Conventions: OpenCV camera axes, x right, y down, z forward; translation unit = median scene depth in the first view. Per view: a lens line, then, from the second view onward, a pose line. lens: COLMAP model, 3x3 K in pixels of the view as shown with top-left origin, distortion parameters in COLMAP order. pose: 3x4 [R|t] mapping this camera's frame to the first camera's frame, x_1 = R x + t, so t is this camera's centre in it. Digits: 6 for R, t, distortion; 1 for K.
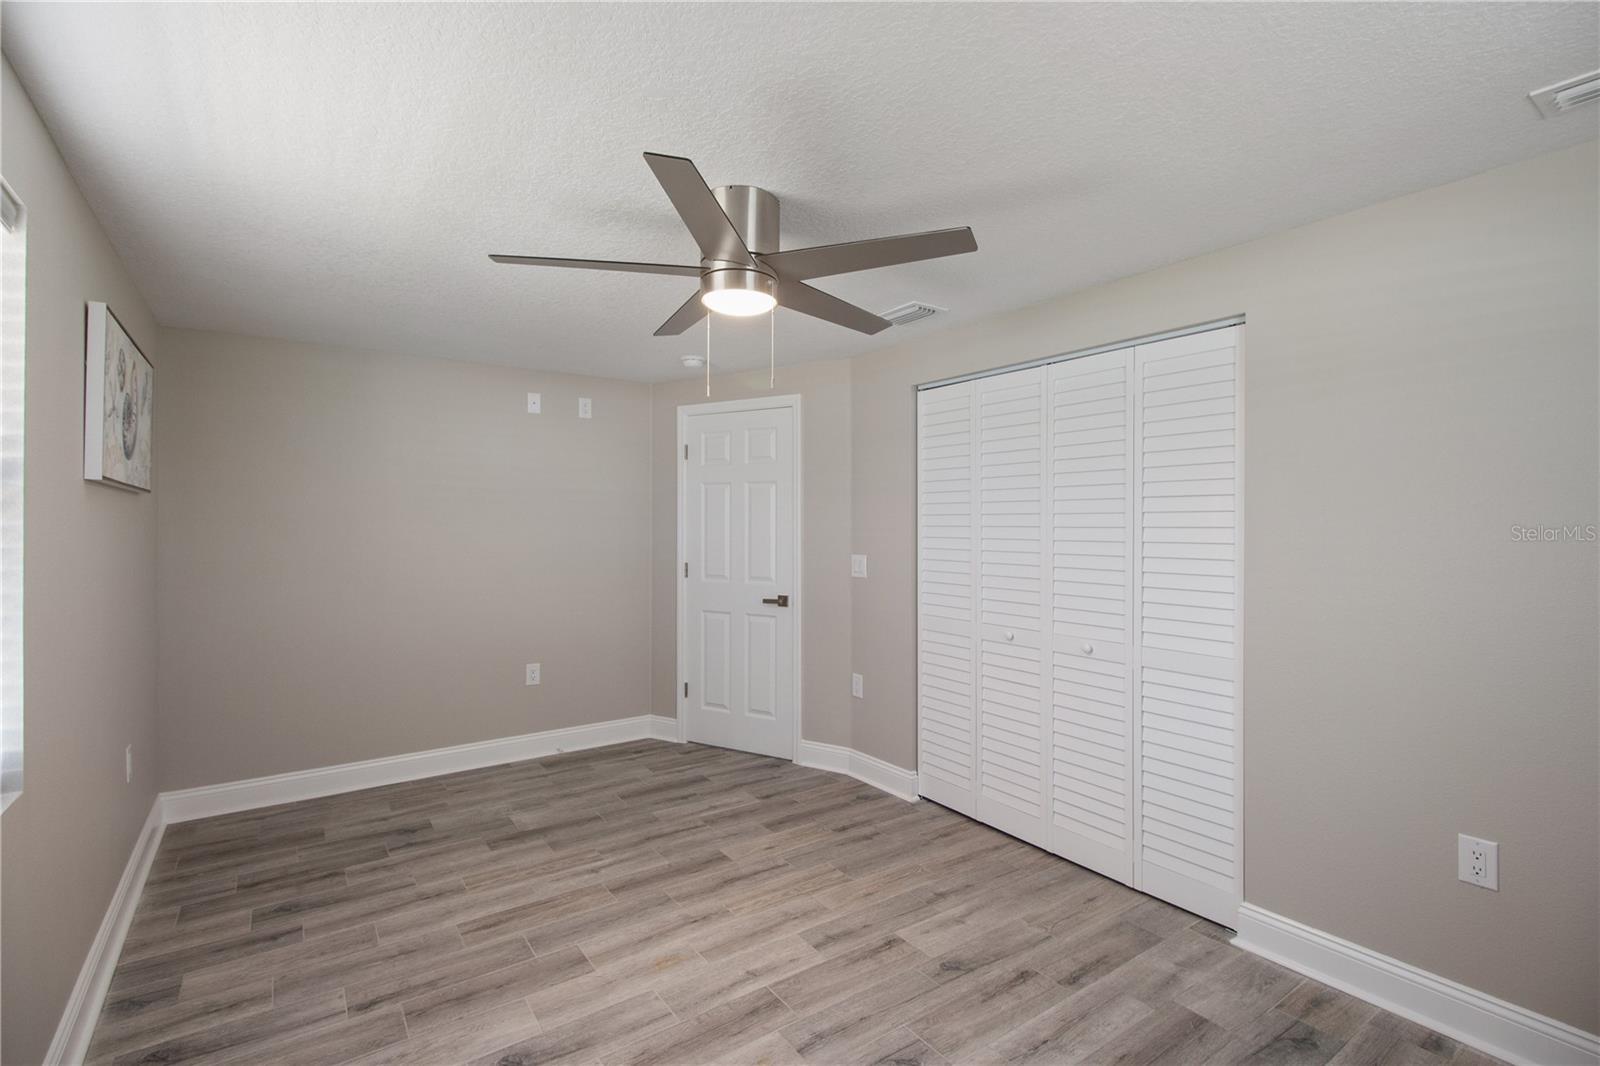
lens RADIAL K [[739.5, 0, 799.5], [0, 739.5, 522.9], [0, 0, 1]] dist [0.002122, -0.000233]
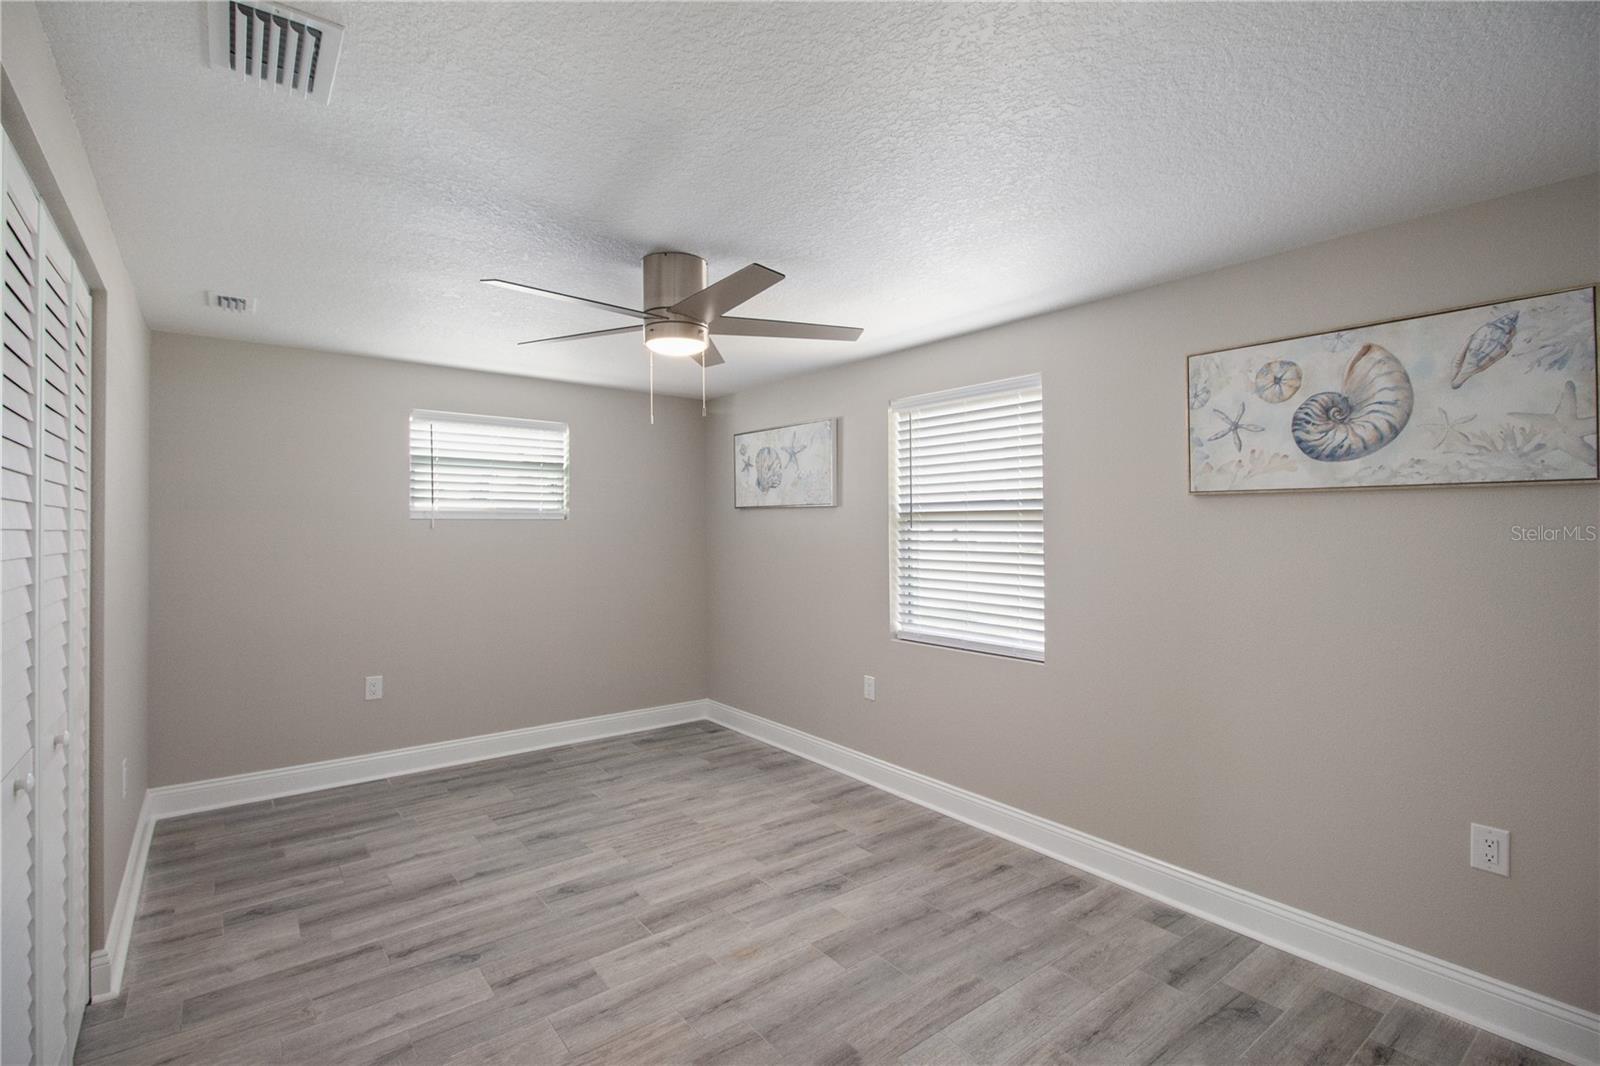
lens RADIAL K [[739.5, 0, 799.5], [0, 739.5, 522.9], [0, 0, 1]] dist [0.002122, -0.000233]
pose [[-0.998637, -0.004285, -0.052009, -0.196192], [-0.003582, 0.999901, -0.013603, 0.008042], [0.052062, -0.013398, -0.998554, 2.042037]]
